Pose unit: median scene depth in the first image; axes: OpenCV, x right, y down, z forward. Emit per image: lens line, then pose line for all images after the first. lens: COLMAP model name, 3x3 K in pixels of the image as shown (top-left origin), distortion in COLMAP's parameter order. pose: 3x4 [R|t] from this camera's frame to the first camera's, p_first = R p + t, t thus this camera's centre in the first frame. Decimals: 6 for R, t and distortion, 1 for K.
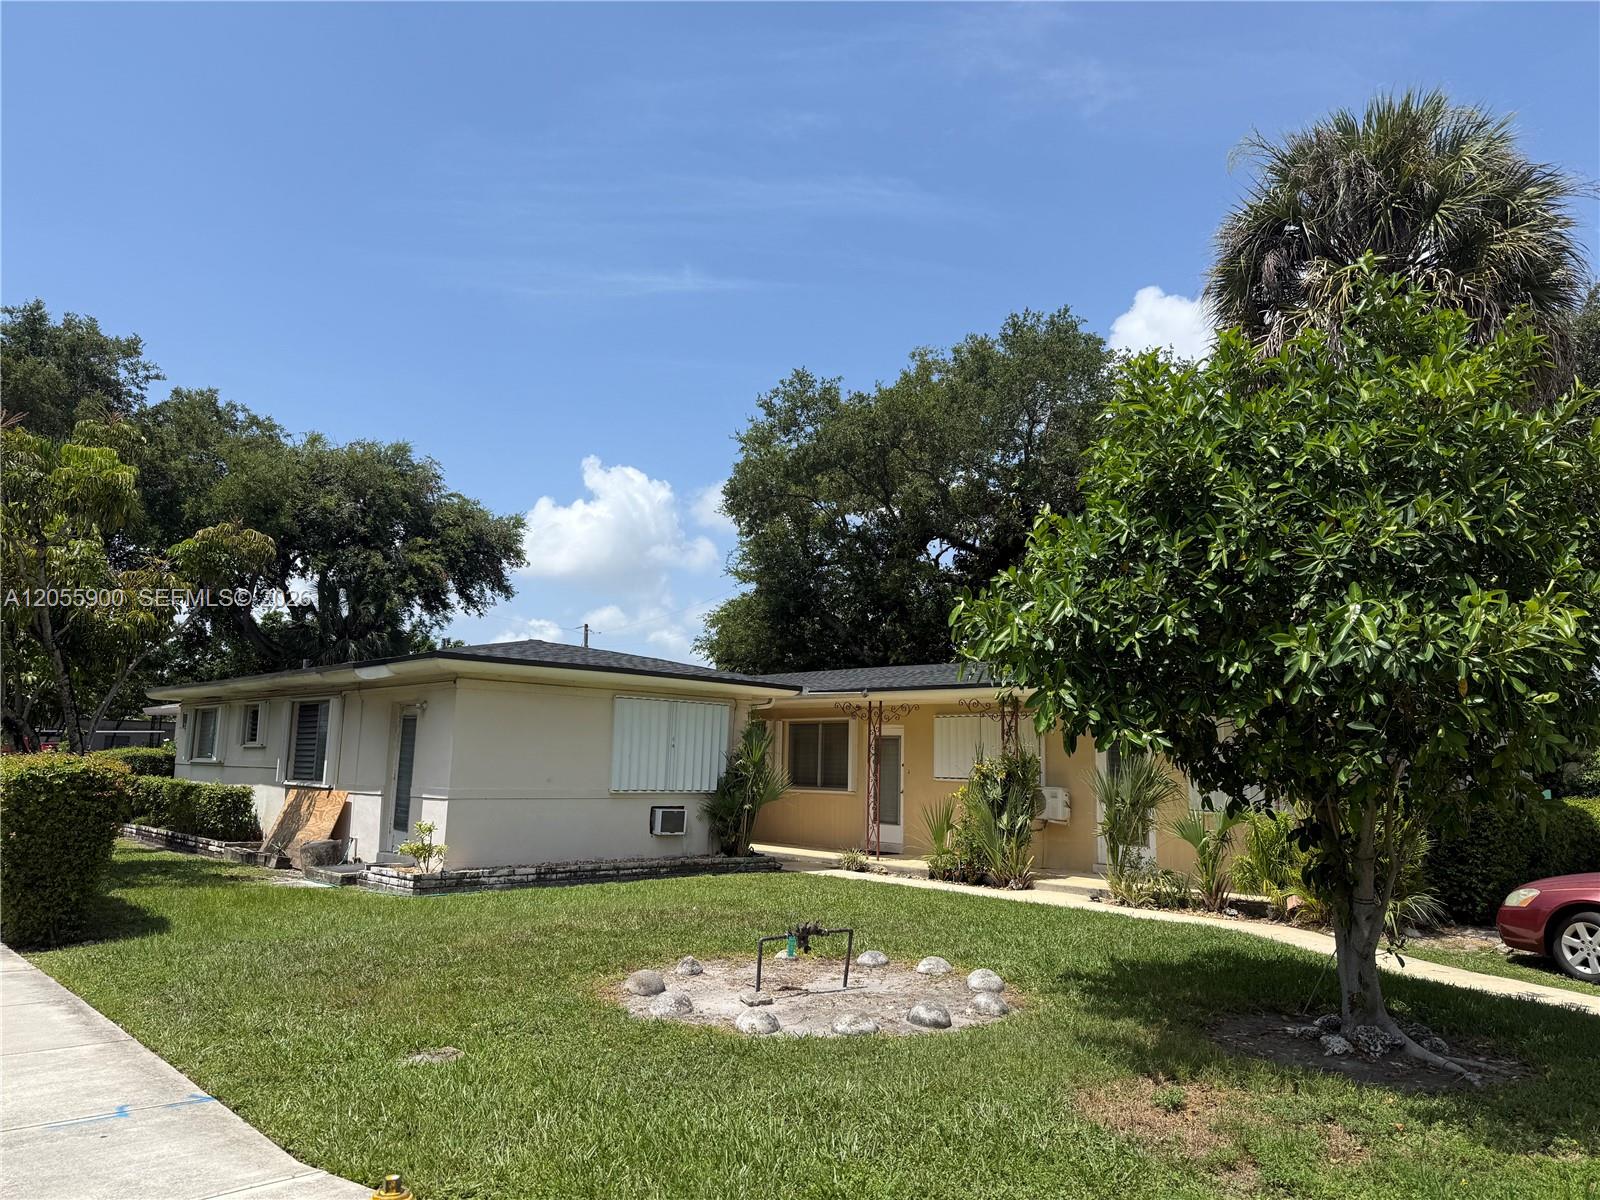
lens RADIAL K [[1134.2, 0, 809.6], [0, 1134.2, 585.9], [0, 0, 1]] dist [0.072703, -0.028039]
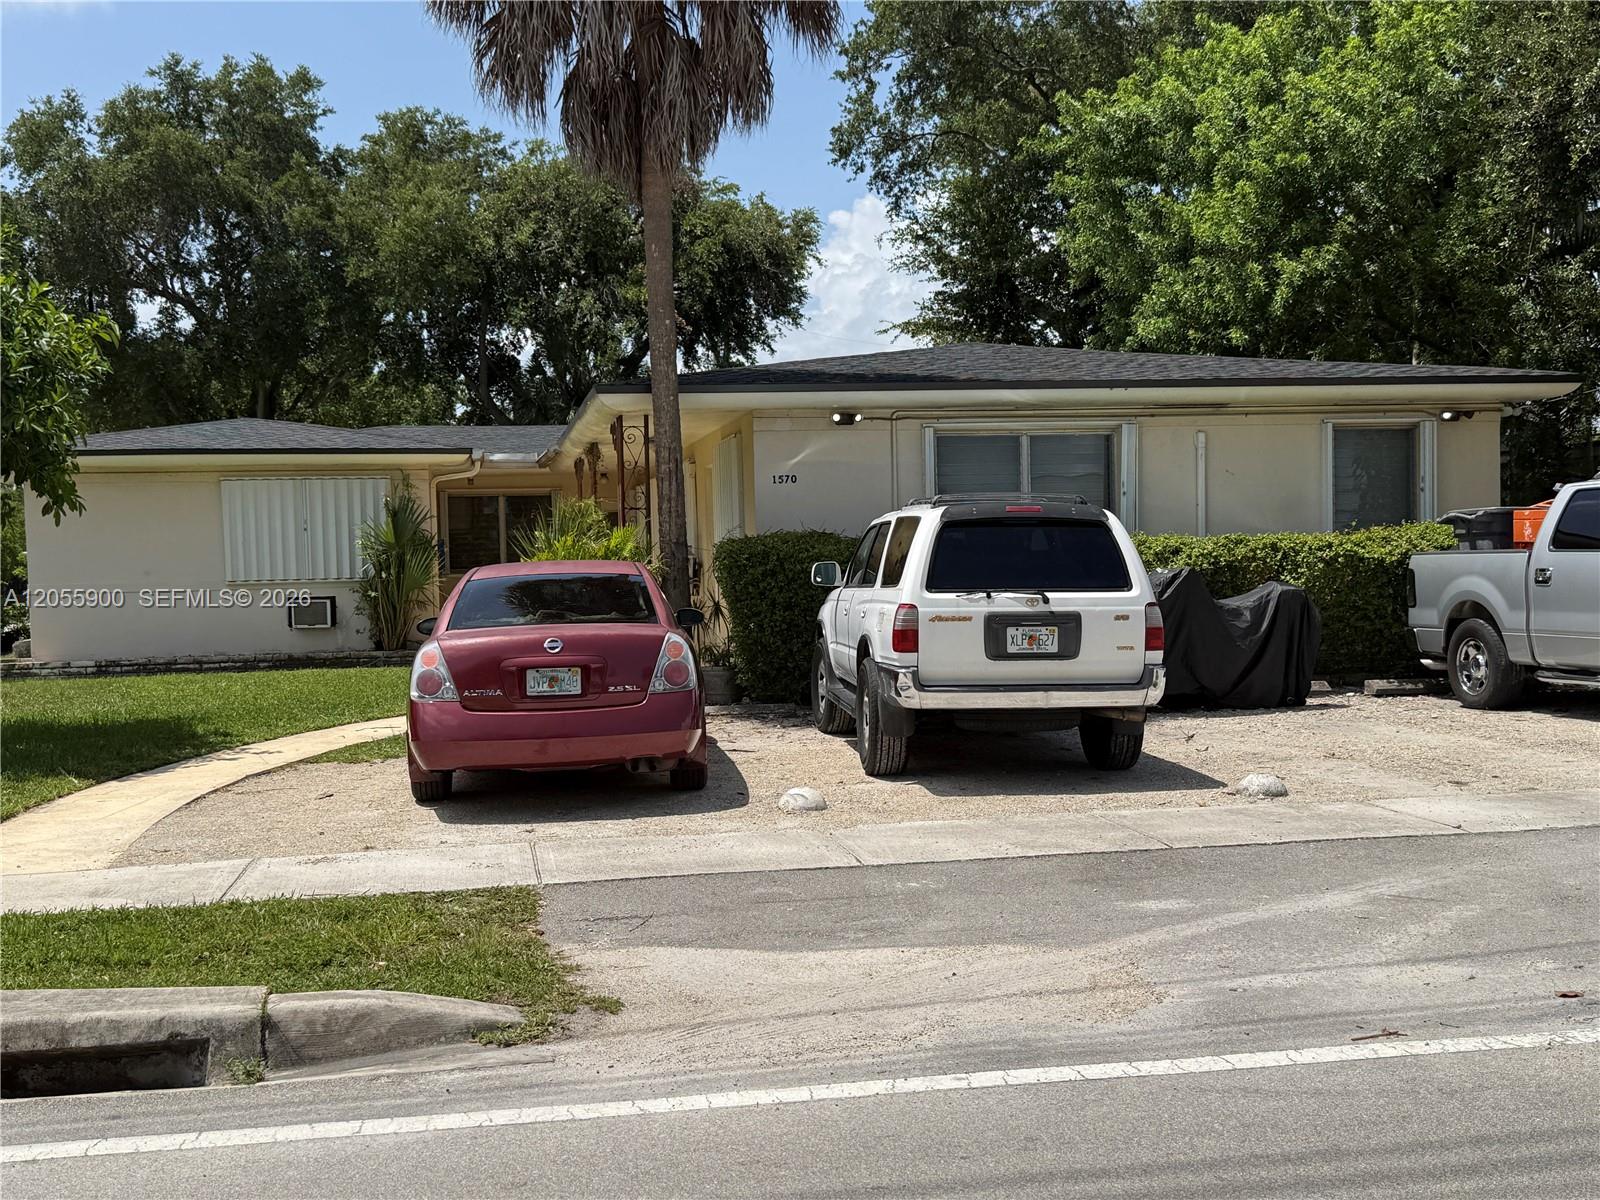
lens RADIAL K [[1894.0, 0, 804.6], [0, 1894.0, 598.3], [0, 0, 1]] dist [0.082967, 0.000000]
pose [[0.821508, -0.033750, -0.569197, 1.100343], [0.134507, 0.981545, 0.135931, 0.048187], [0.554105, -0.188229, 0.810887, 0.012667]]
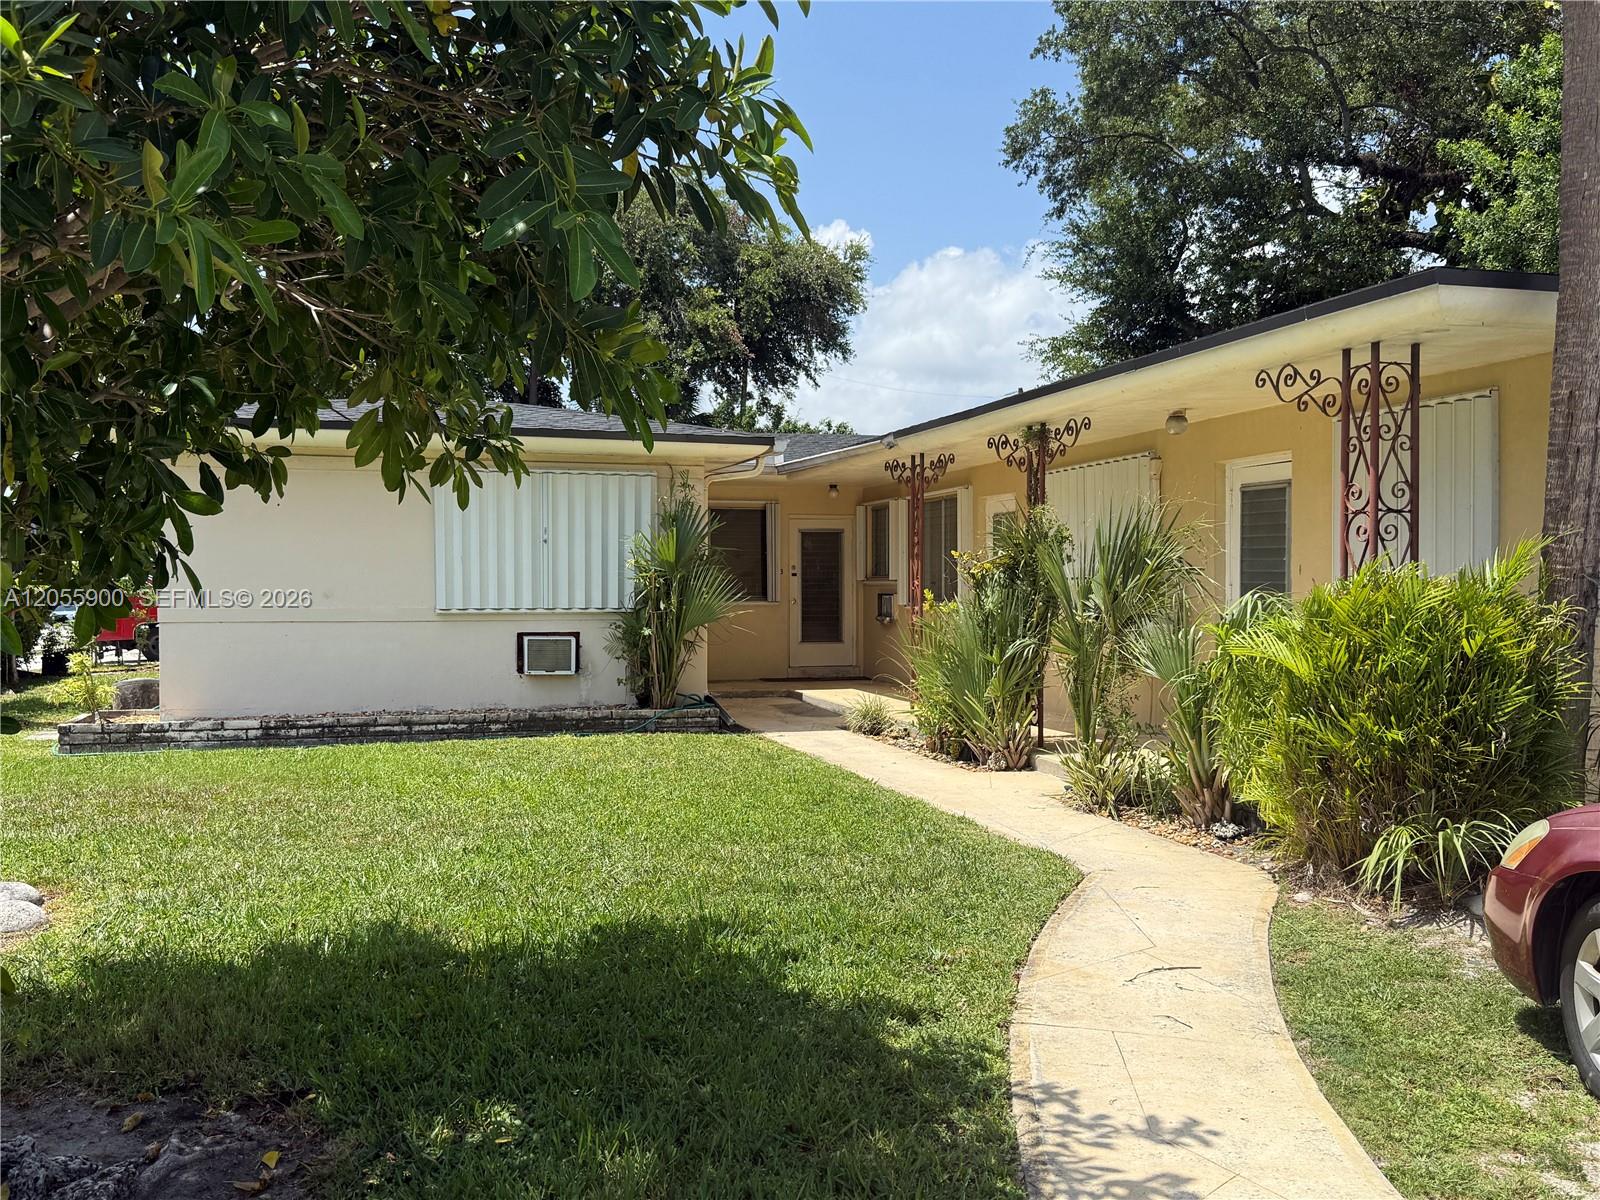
lens RADIAL K [[1492.0, 0, 813.1], [0, 1492.0, 586.7], [0, 0, 1]] dist [0.062565, 0.000000]
pose [[0.883401, -0.025257, -0.467936, 0.439673], [0.096987, 0.986780, 0.129838, 0.075619], [0.458471, -0.160083, 0.874173, 0.343668]]
